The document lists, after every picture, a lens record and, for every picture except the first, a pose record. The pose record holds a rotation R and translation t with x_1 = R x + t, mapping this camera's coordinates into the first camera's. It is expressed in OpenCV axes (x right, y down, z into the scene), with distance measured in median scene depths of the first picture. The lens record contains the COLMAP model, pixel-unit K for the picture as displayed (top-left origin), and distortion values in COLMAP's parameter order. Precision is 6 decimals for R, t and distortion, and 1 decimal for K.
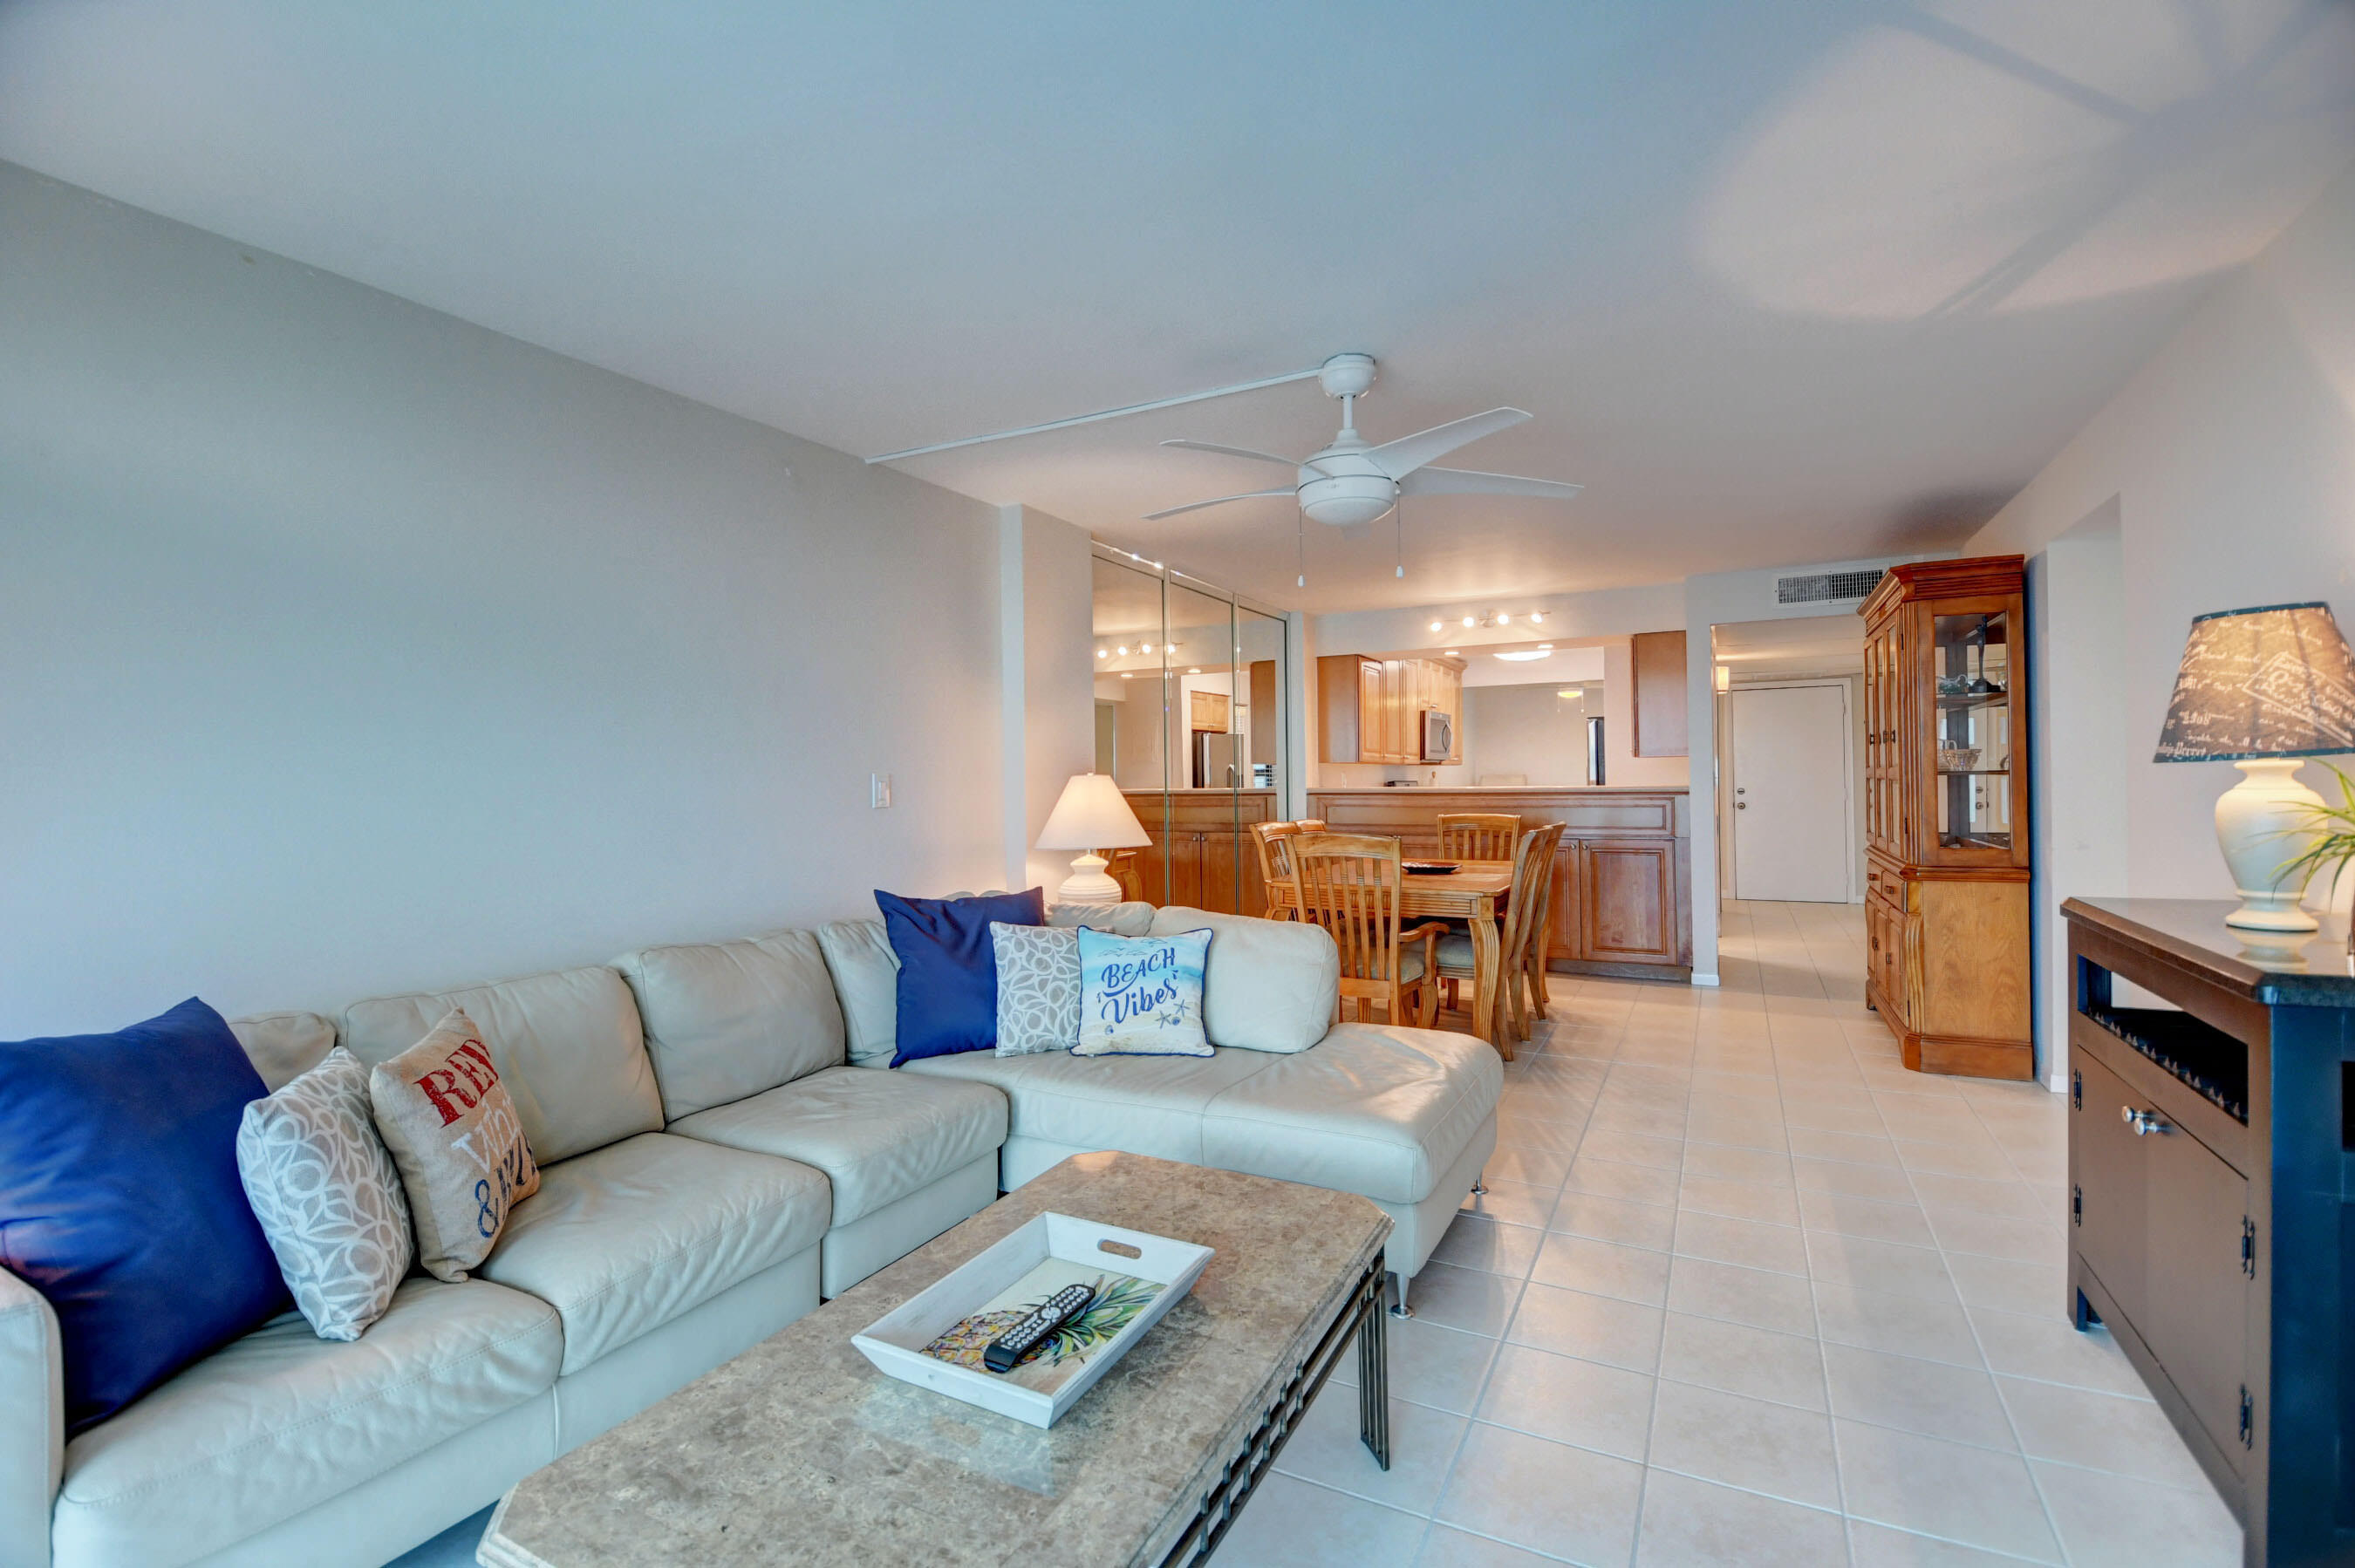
lens RADIAL K [[1042.8, 0, 1180.4], [0, 1042.8, 770.4], [0, 0, 1]] dist [0.039008, -0.041870]
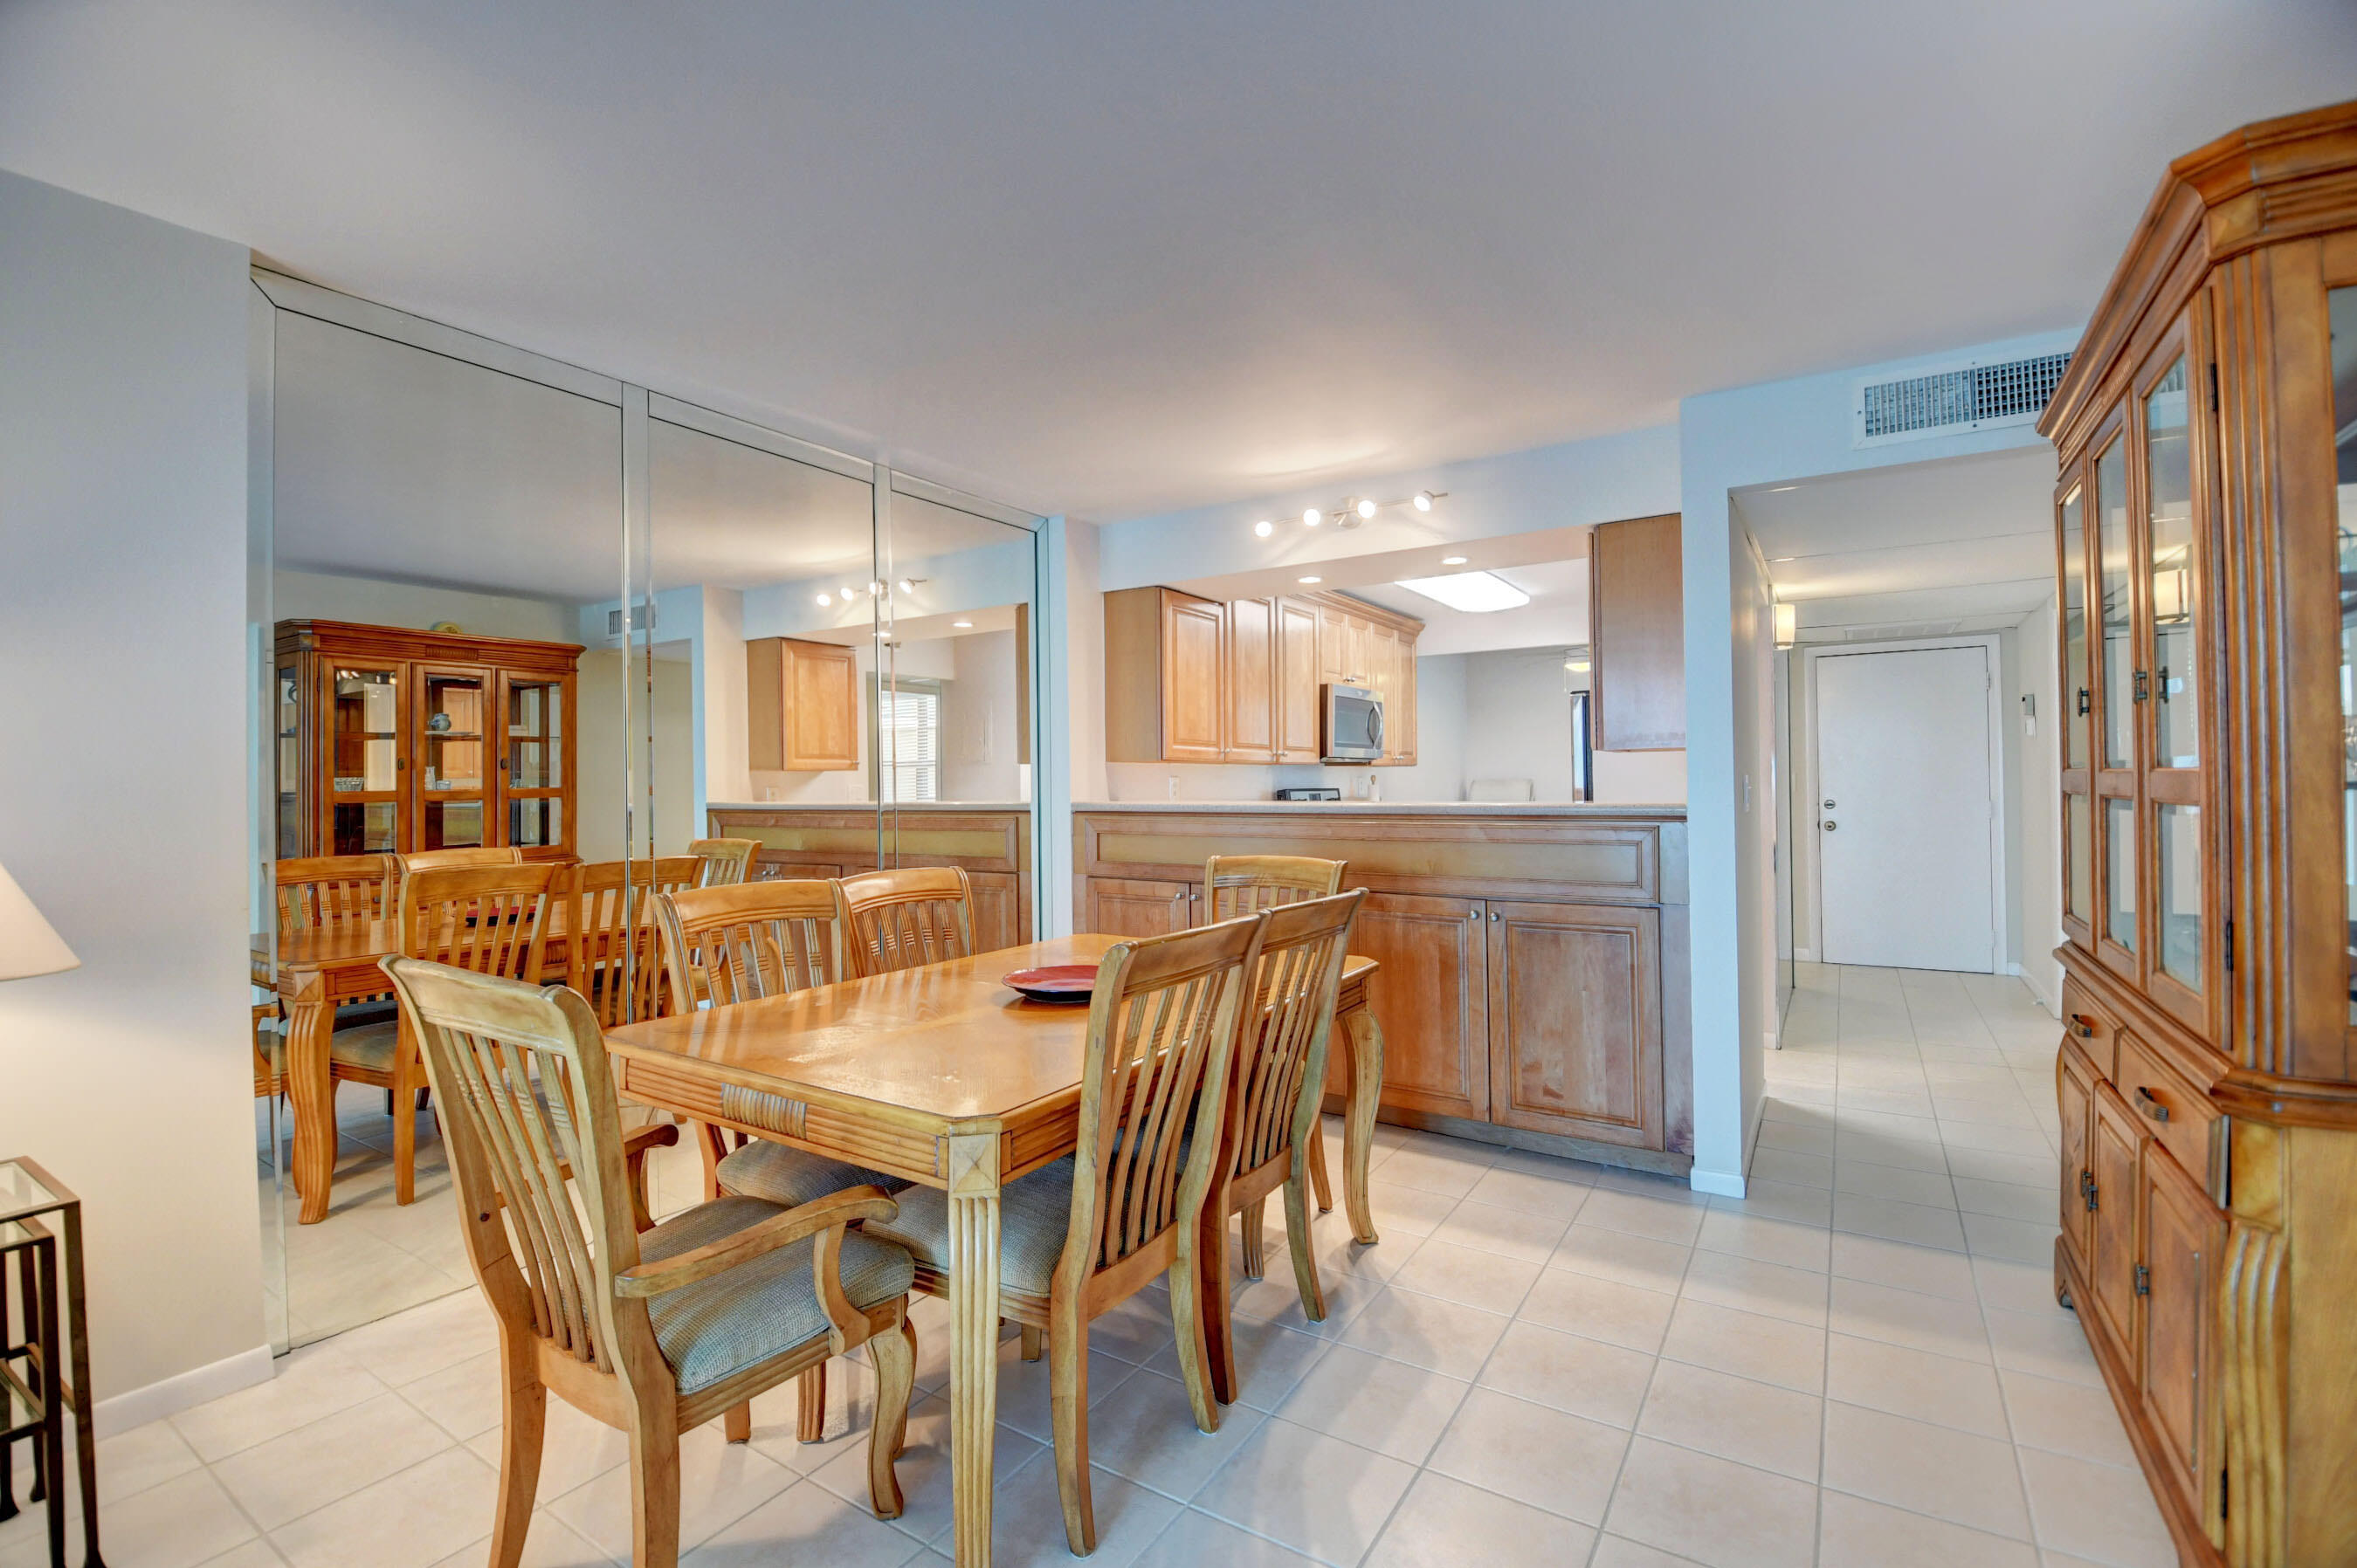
lens RADIAL K [[1008.7, 0, 1203.0], [0, 1008.7, 774.8], [0, 0, 1]] dist [0.007866, -0.018066]
pose [[0.996487, 0.000425, -0.083751, 0.401107], [-0.000321, 0.999999, 0.001264, -0.000701], [0.083752, -0.001233, 0.996486, 0.673148]]
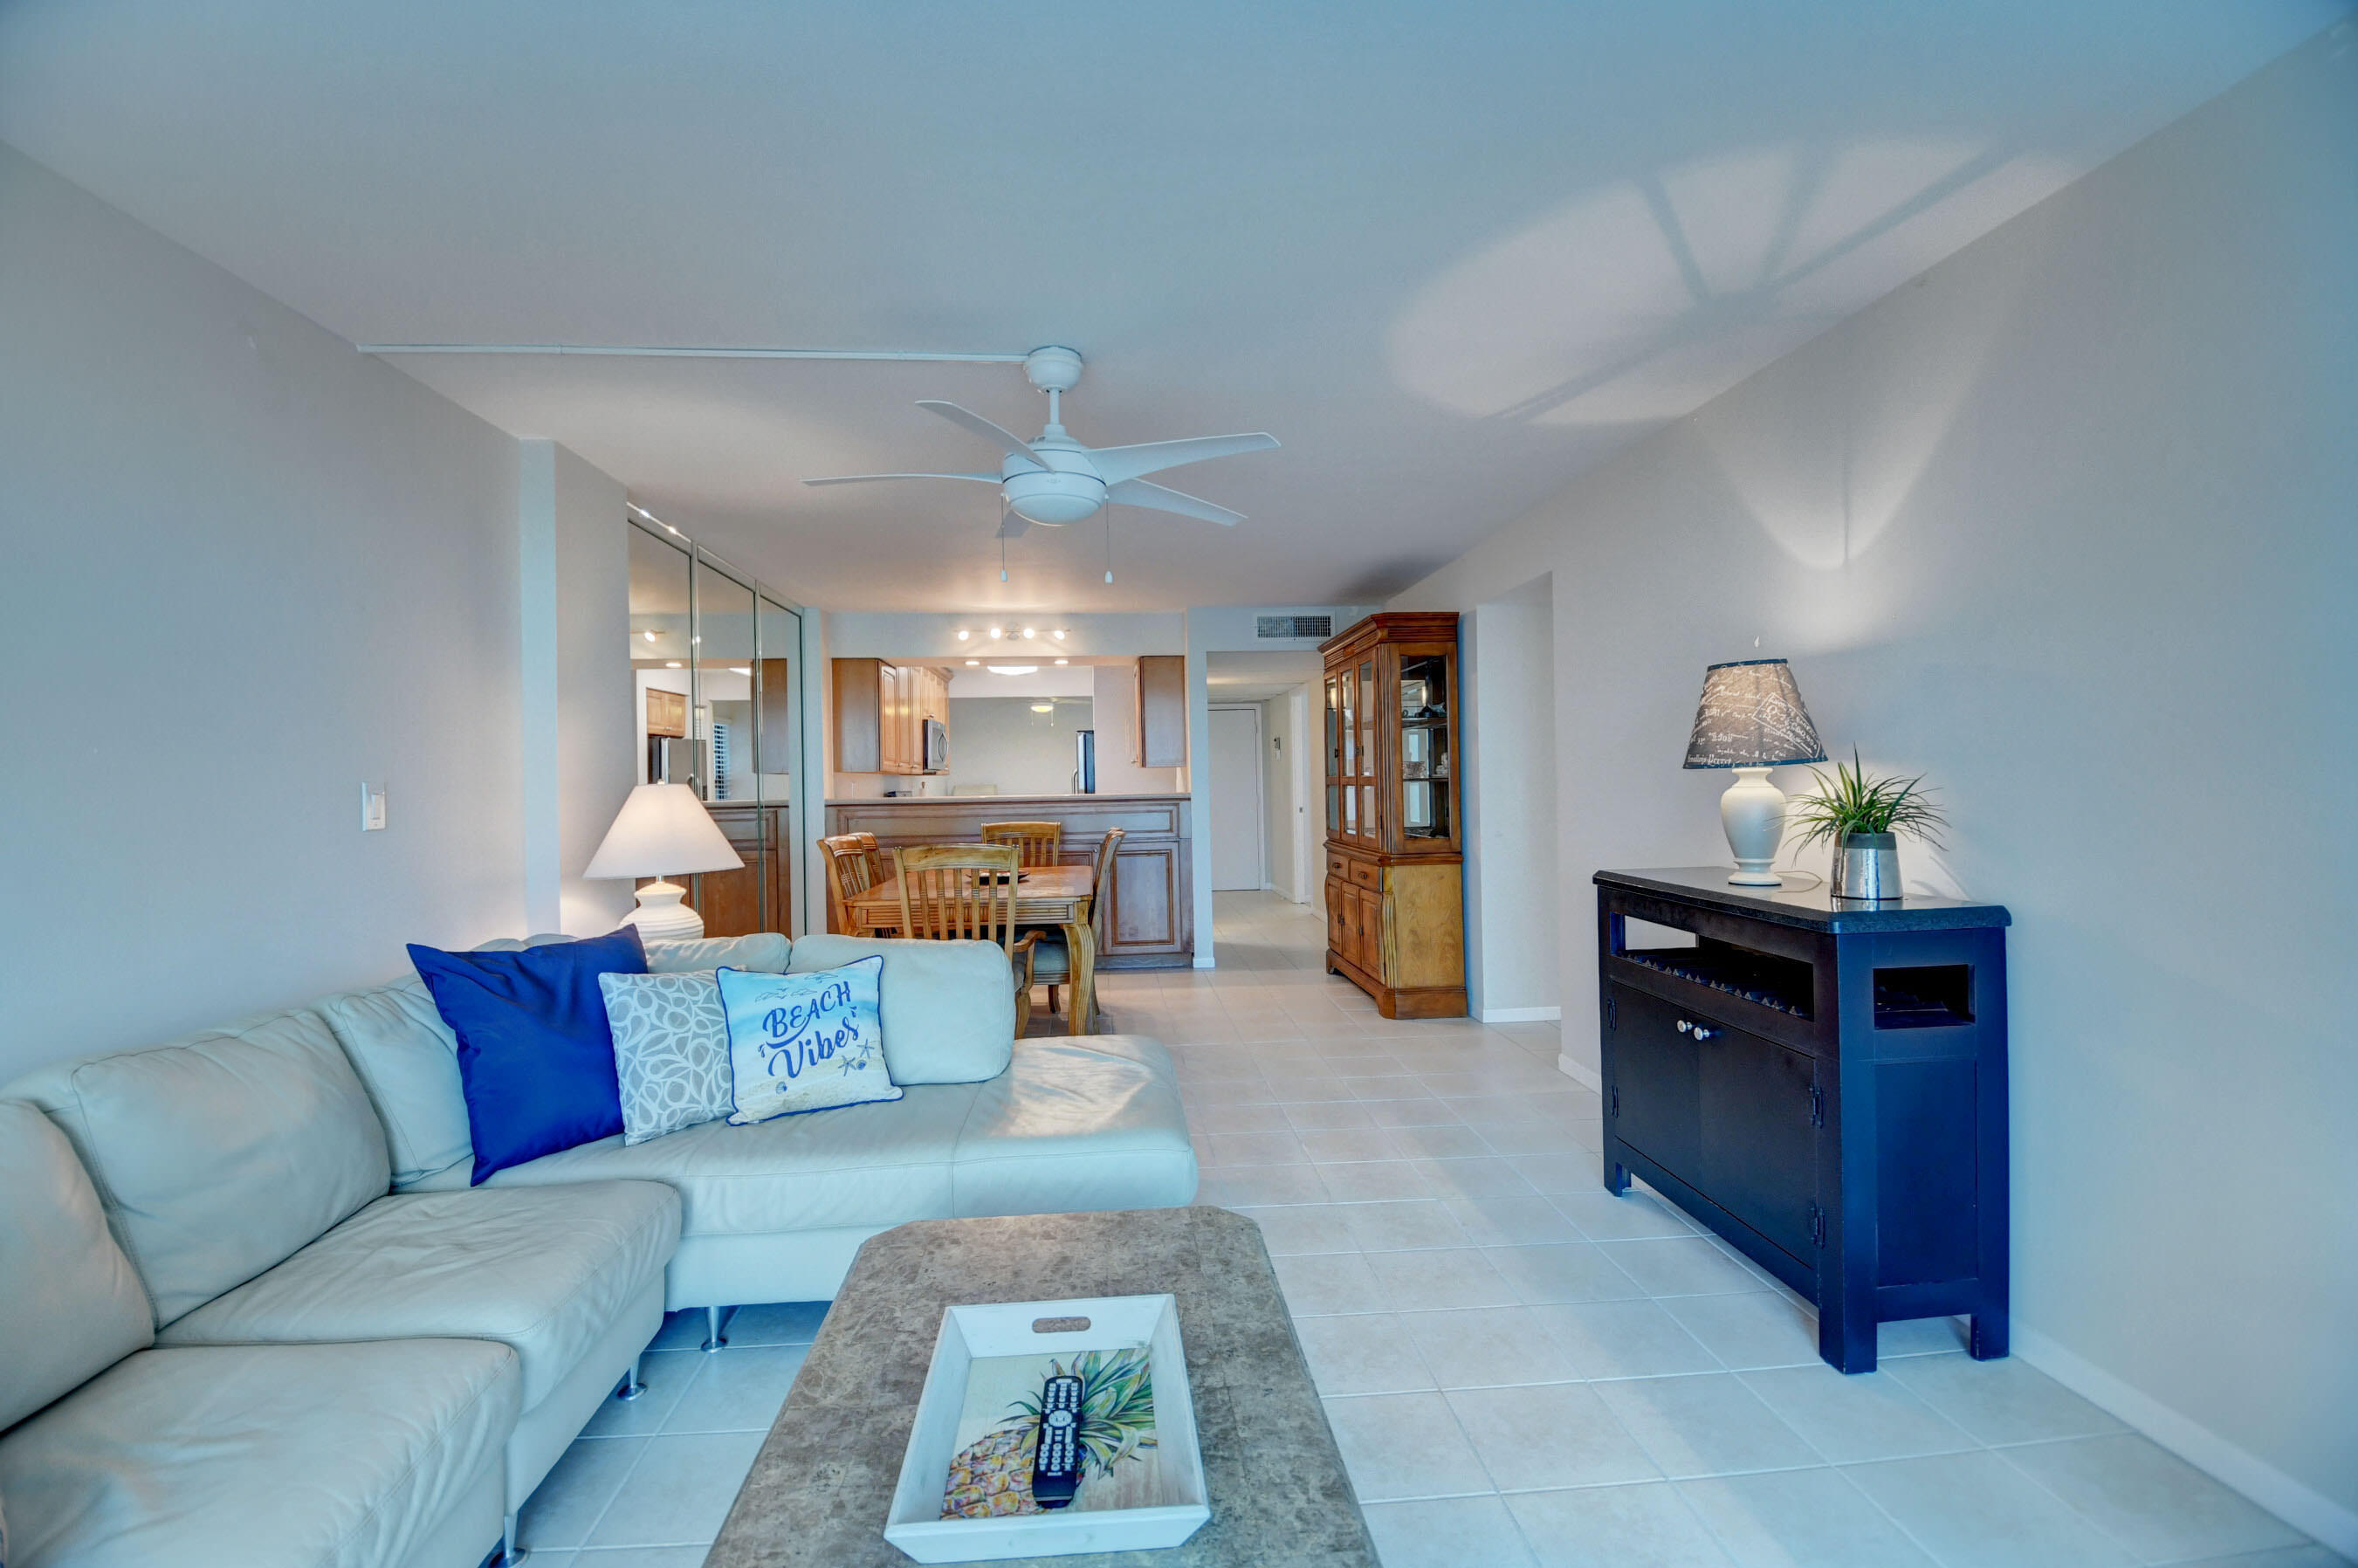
lens RADIAL K [[1040.7, 0, 1169.4], [0, 1040.7, 774.6], [0, 0, 1]] dist [0.034622, -0.041545]
pose [[0.846217, 0.000435, 0.532838, -0.183420], [0.003349, 0.999976, -0.006134, 0.002908], [-0.532827, 0.006975, 0.846195, 0.089518]]
